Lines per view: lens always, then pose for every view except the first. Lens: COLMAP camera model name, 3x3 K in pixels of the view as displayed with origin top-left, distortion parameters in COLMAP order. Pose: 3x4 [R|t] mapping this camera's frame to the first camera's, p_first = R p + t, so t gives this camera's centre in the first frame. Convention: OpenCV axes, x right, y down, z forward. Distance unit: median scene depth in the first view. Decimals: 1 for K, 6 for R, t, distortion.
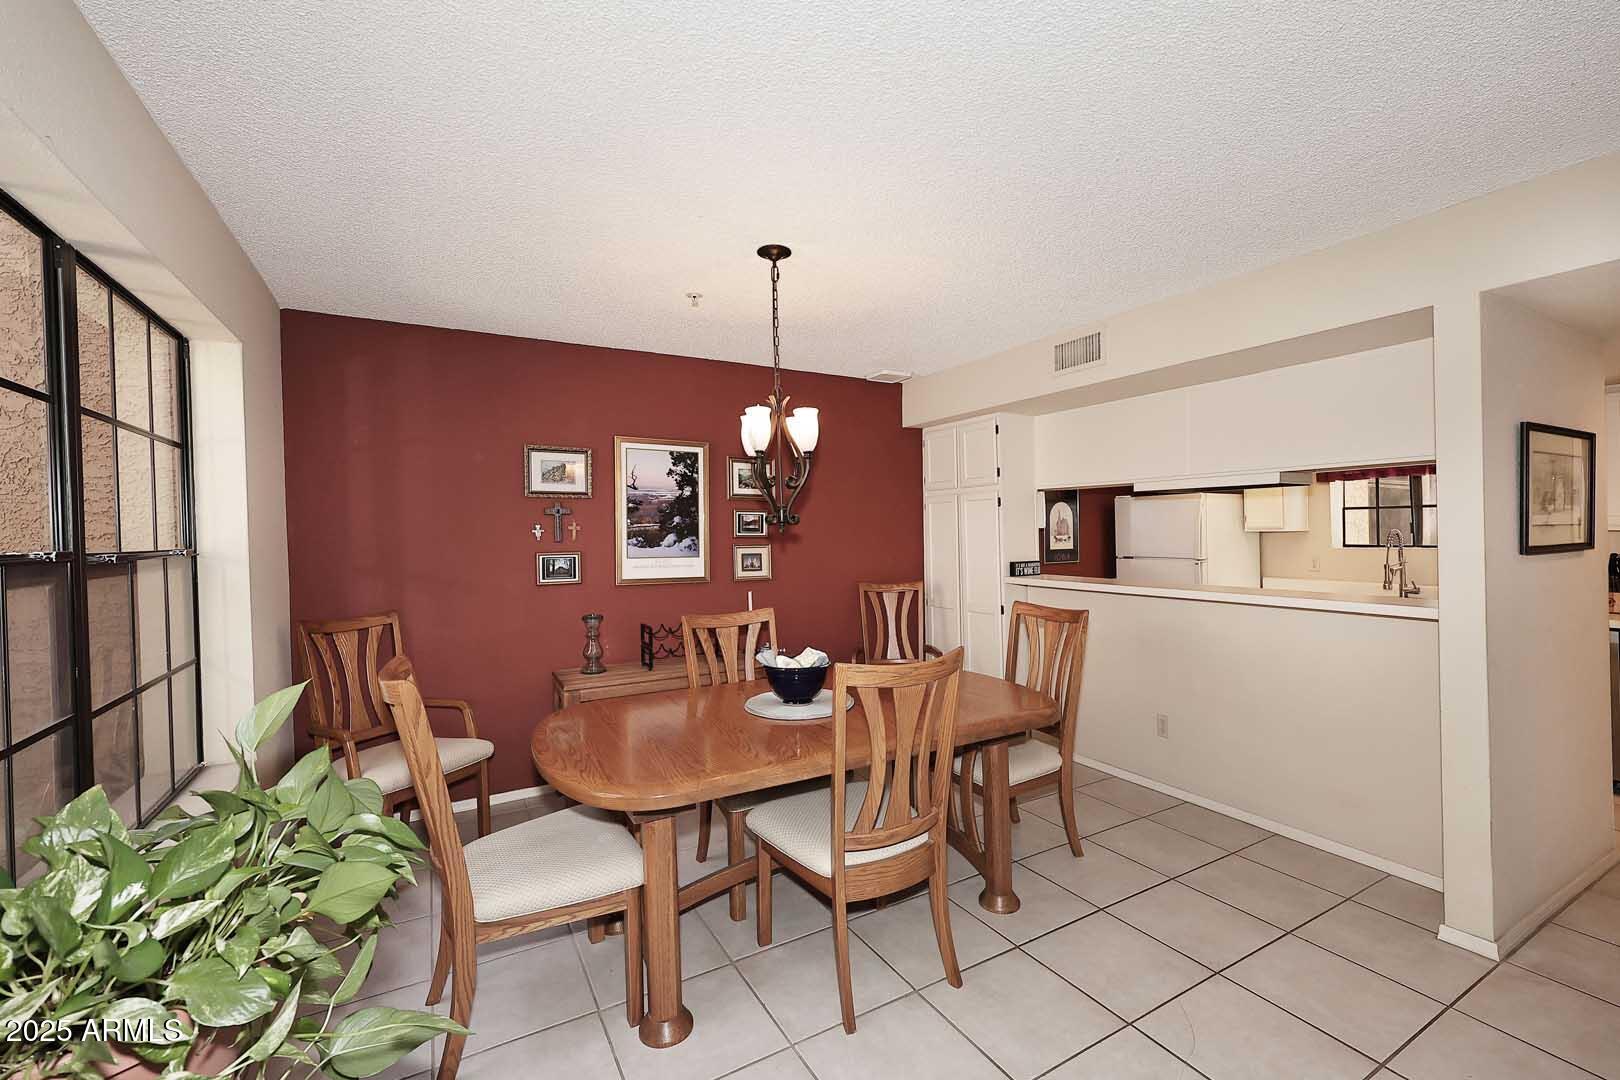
lens RADIAL K [[687.9, 0, 828.2], [0, 687.9, 537.3], [0, 0, 1]] dist [-0.000757, 0.000174]
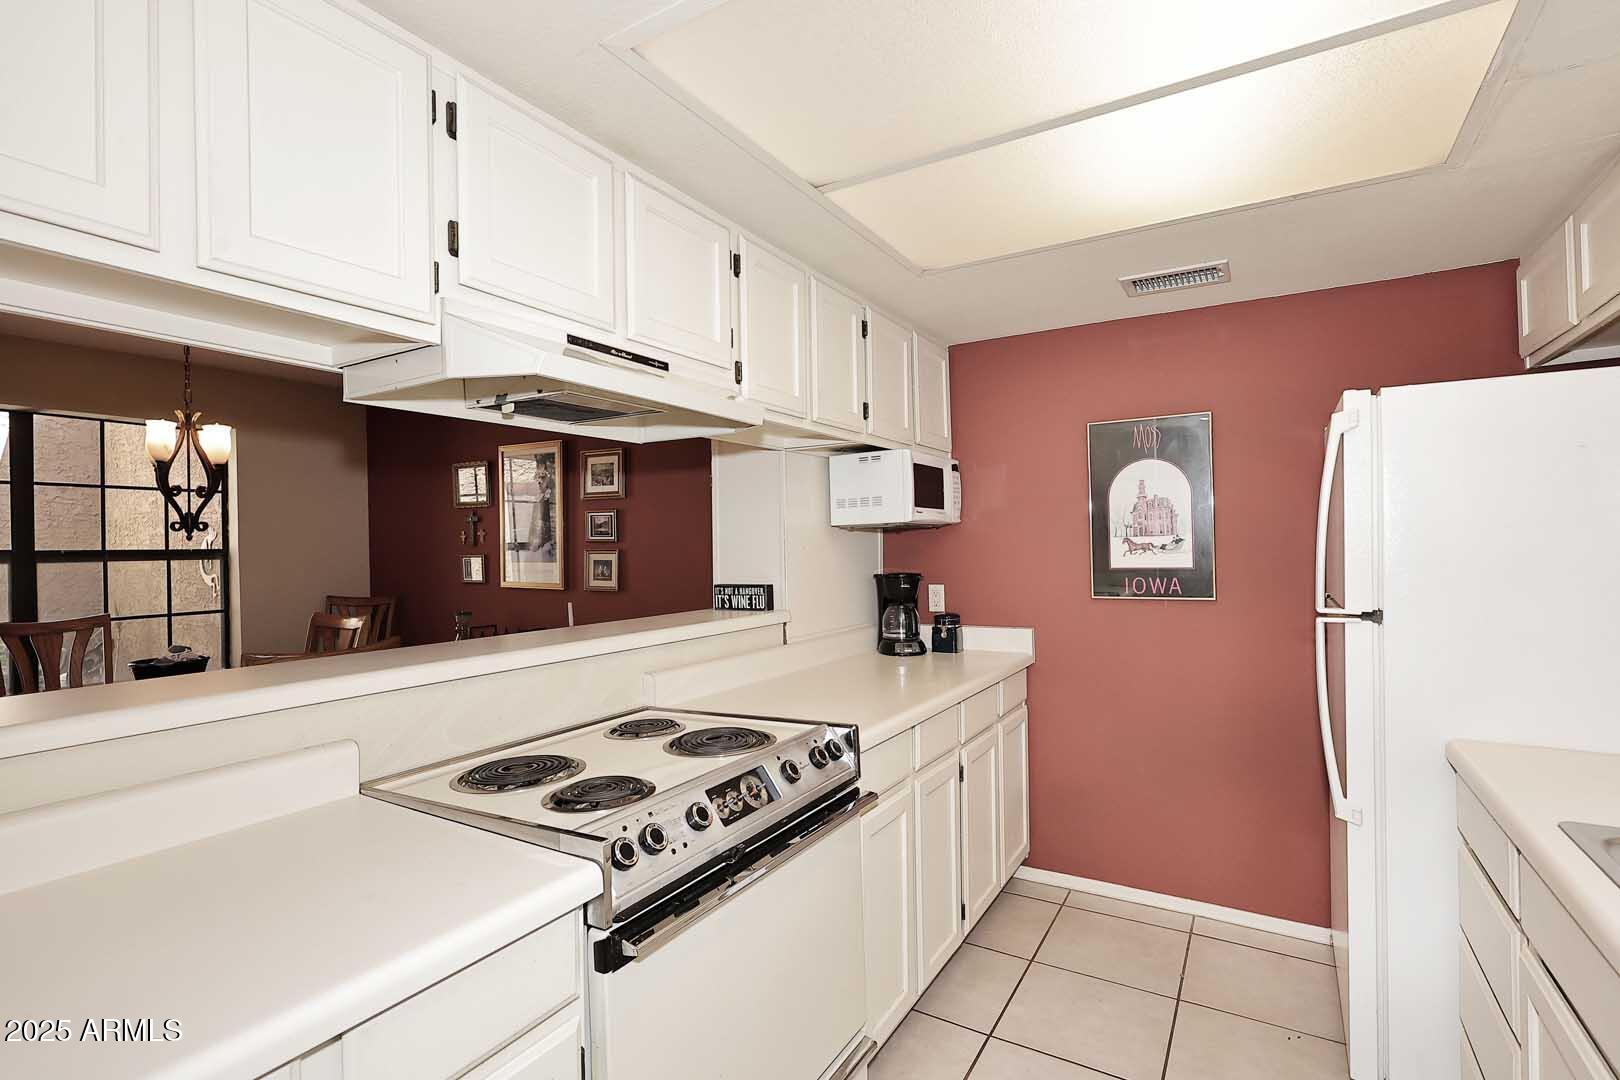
lens RADIAL K [[761.3, 0, 811.6], [0, 761.3, 546.5], [0, 0, 1]] dist [0.000248, 0.000204]
pose [[0.487196, 0.005650, -0.873274, 0.896810], [0.002238, 0.999968, 0.007718, -0.000679], [0.873290, -0.005715, 0.487168, 0.795977]]
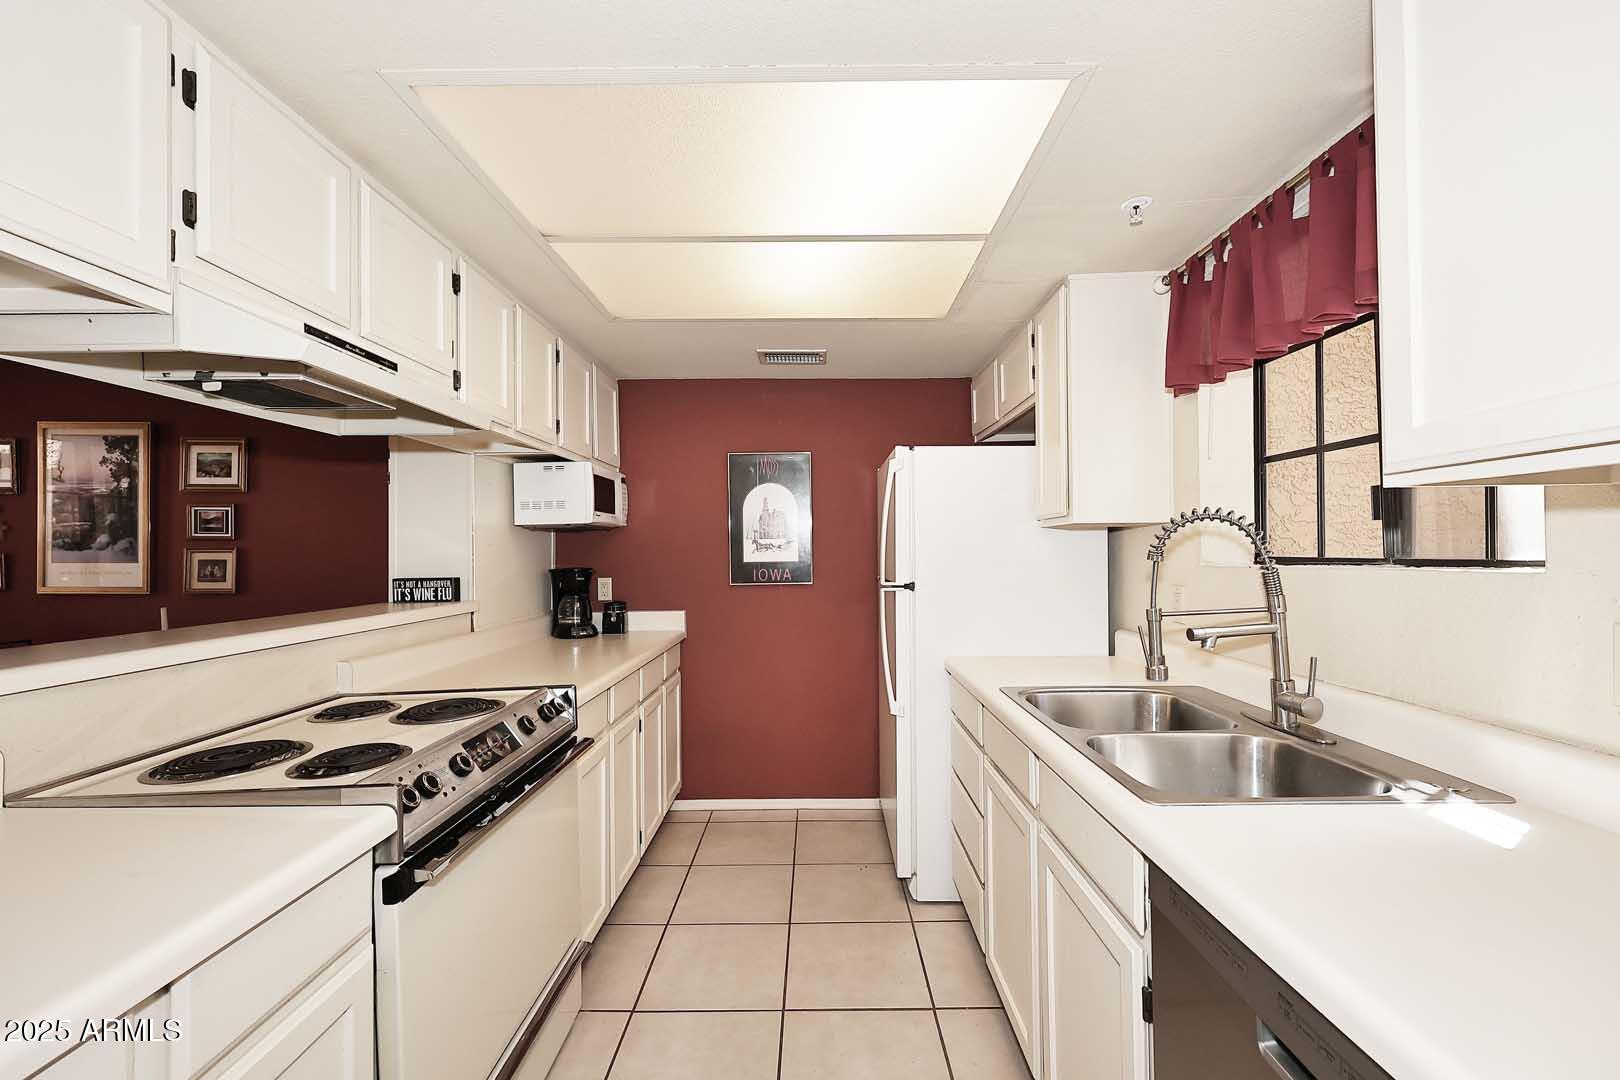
lens RADIAL K [[662.2, 0, 815.9], [0, 662.2, 545.2], [0, 0, 1]] dist [-0.001442, 0.002389]
pose [[0.867320, -0.000289, -0.497750, 0.902629], [-0.005474, 0.999934, -0.010119, 0.011408], [0.497720, 0.011501, 0.867261, 0.717162]]
